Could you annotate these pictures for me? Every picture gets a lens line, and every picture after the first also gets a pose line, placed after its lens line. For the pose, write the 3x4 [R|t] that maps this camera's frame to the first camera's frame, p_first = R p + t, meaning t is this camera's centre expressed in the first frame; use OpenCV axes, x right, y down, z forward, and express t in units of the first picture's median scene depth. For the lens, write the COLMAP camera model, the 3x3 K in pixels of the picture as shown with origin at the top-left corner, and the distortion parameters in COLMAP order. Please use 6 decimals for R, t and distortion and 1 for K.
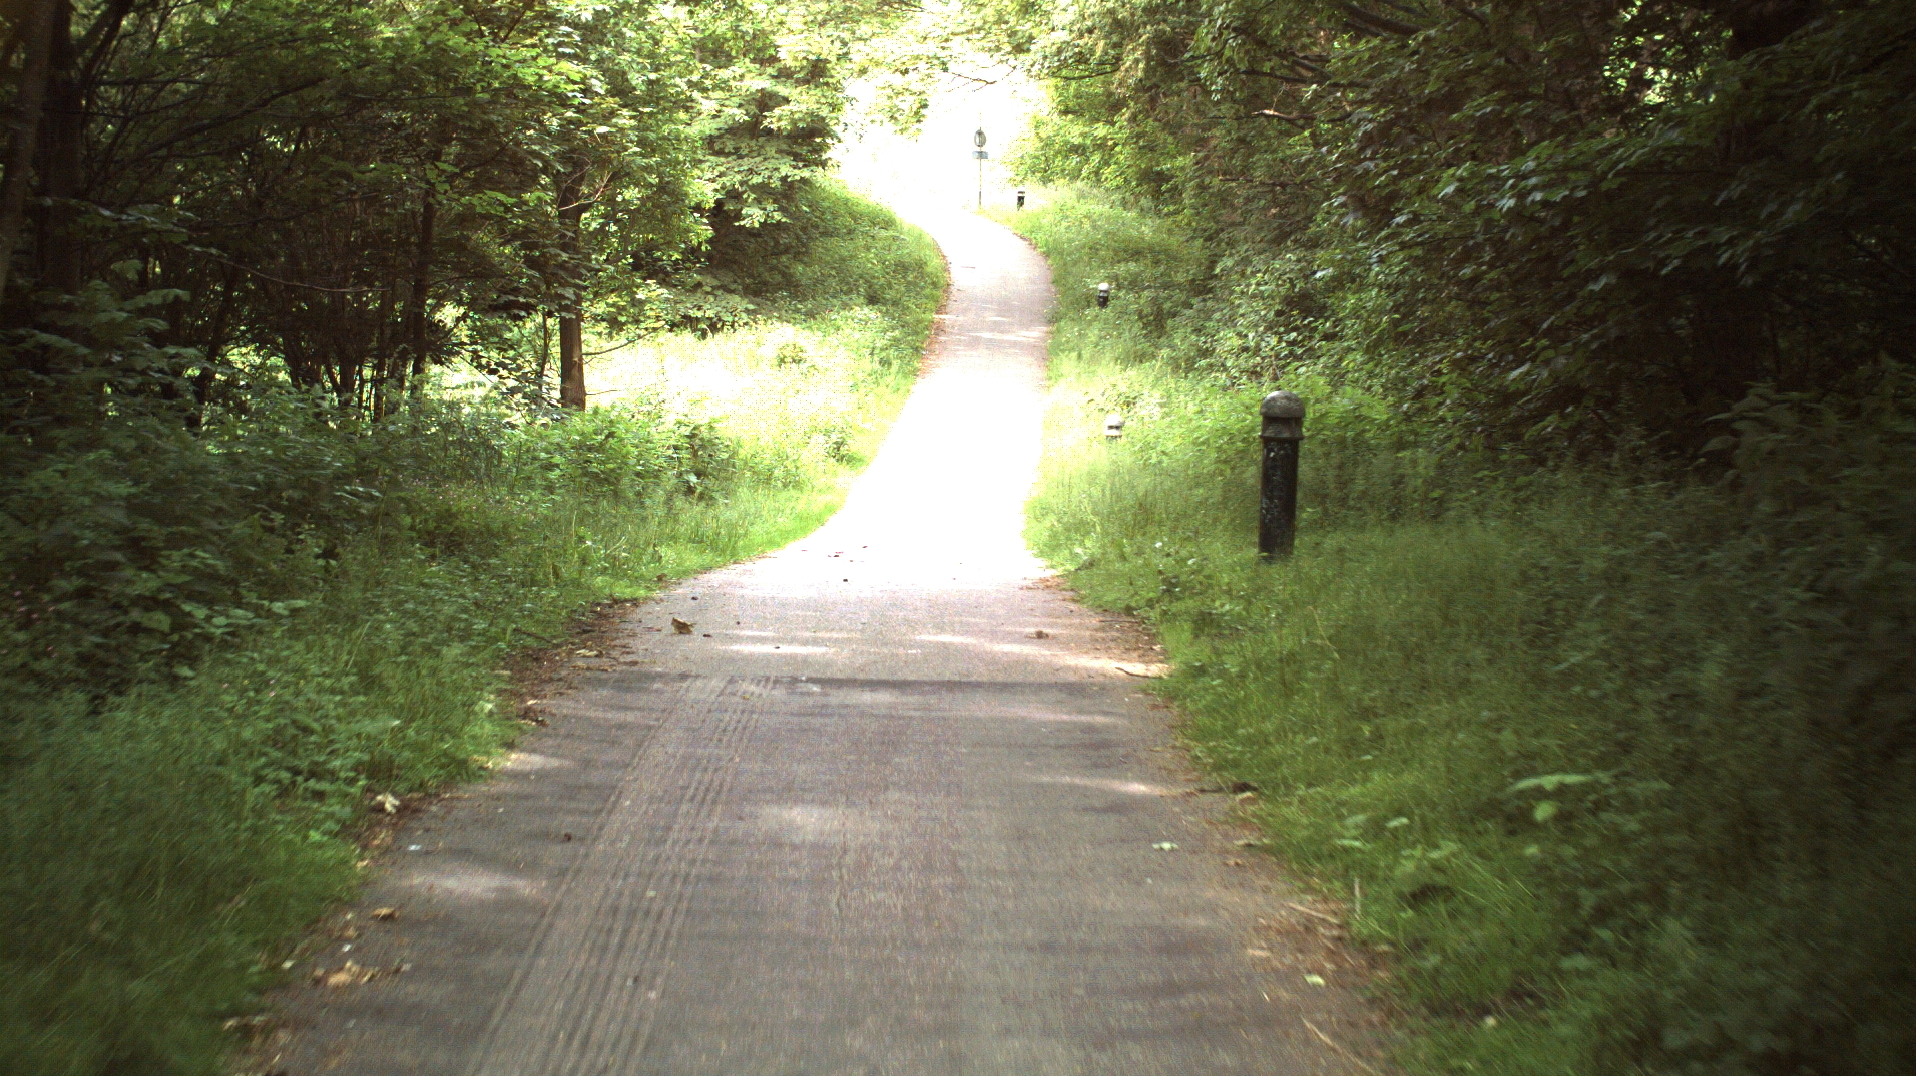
lens RADIAL K [[3264.5, 0, 958.0], [0, 3264.5, 538.0], [0, 0, 1]] dist [-0.208172, 0.043513]
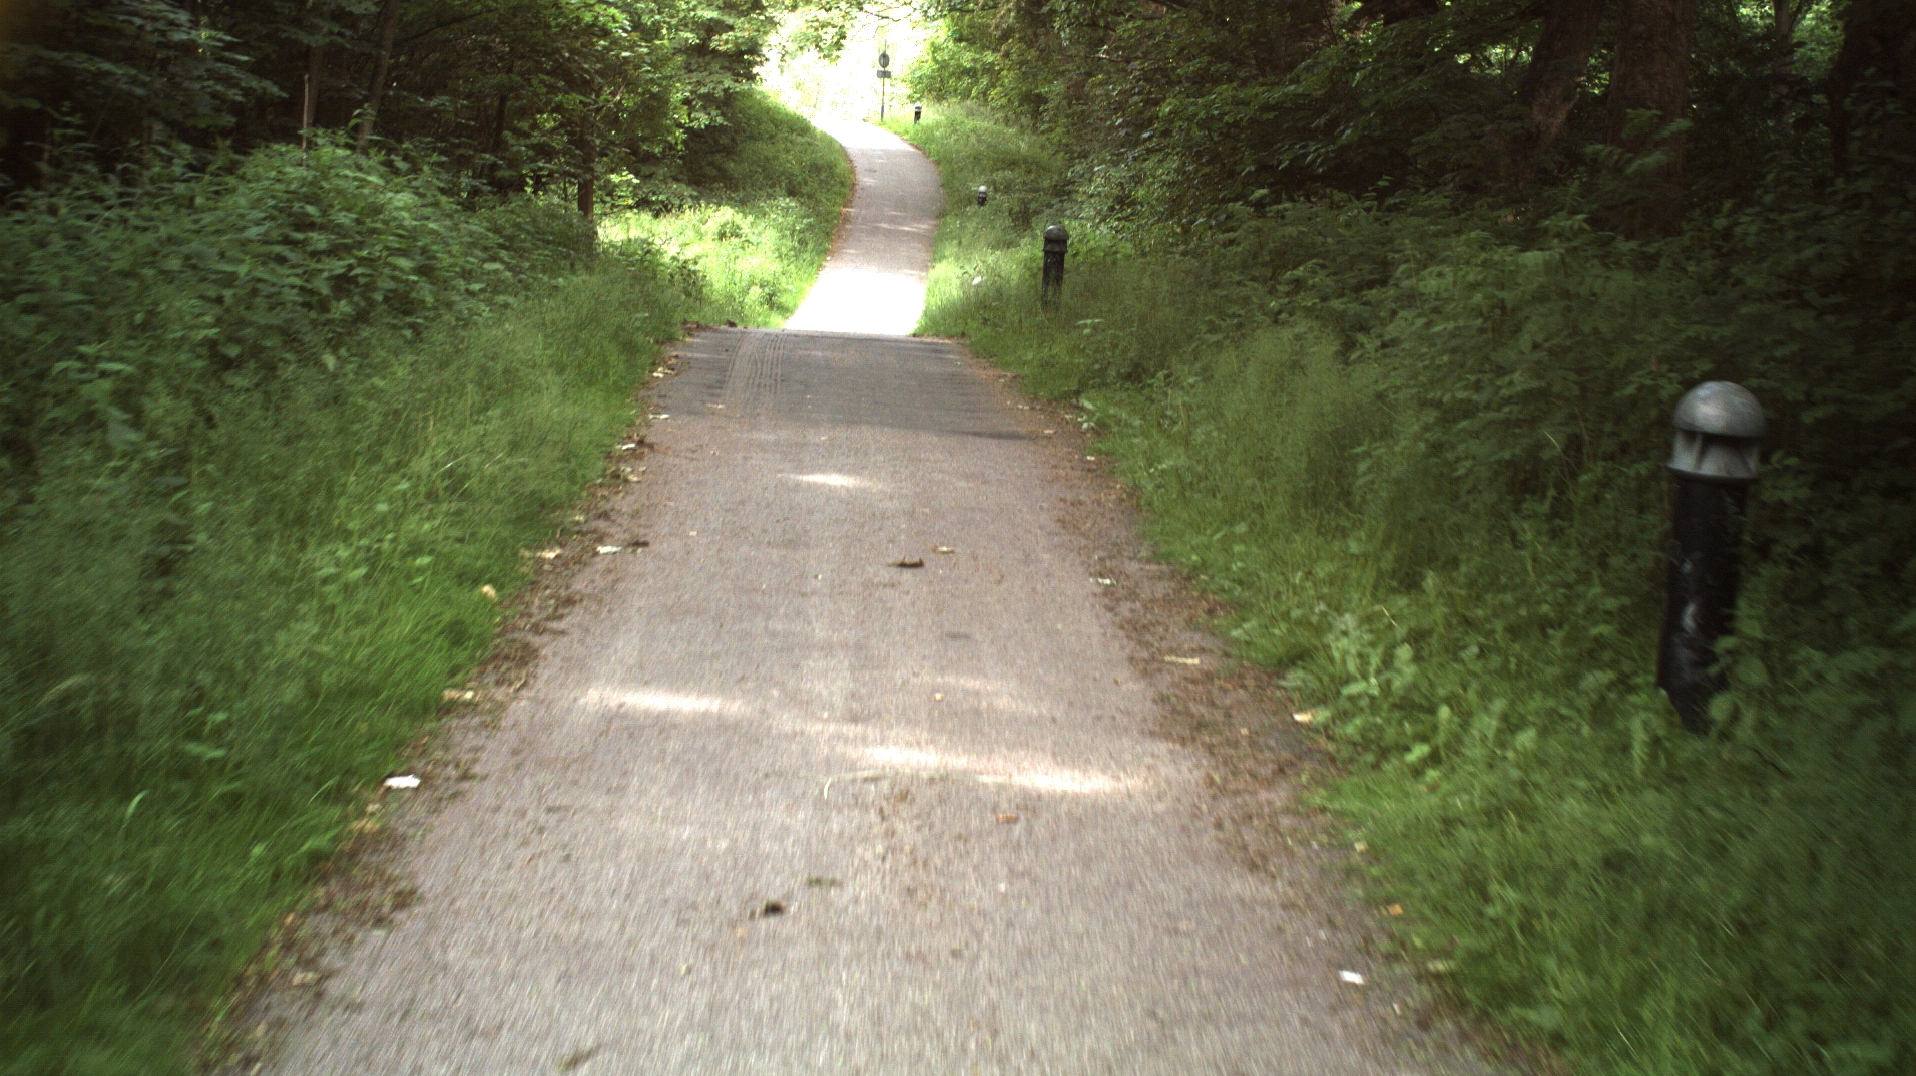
lens RADIAL K [[3264.5, 0, 958.0], [0, 3264.5, 538.0], [0, 0, 1]] dist [-0.208172, 0.043513]
pose [[0.998777, 0.034231, 0.035665, -0.003712], [-0.035136, 0.999068, 0.025078, 0.025541], [-0.034773, -0.026300, 0.999049, -0.241839]]
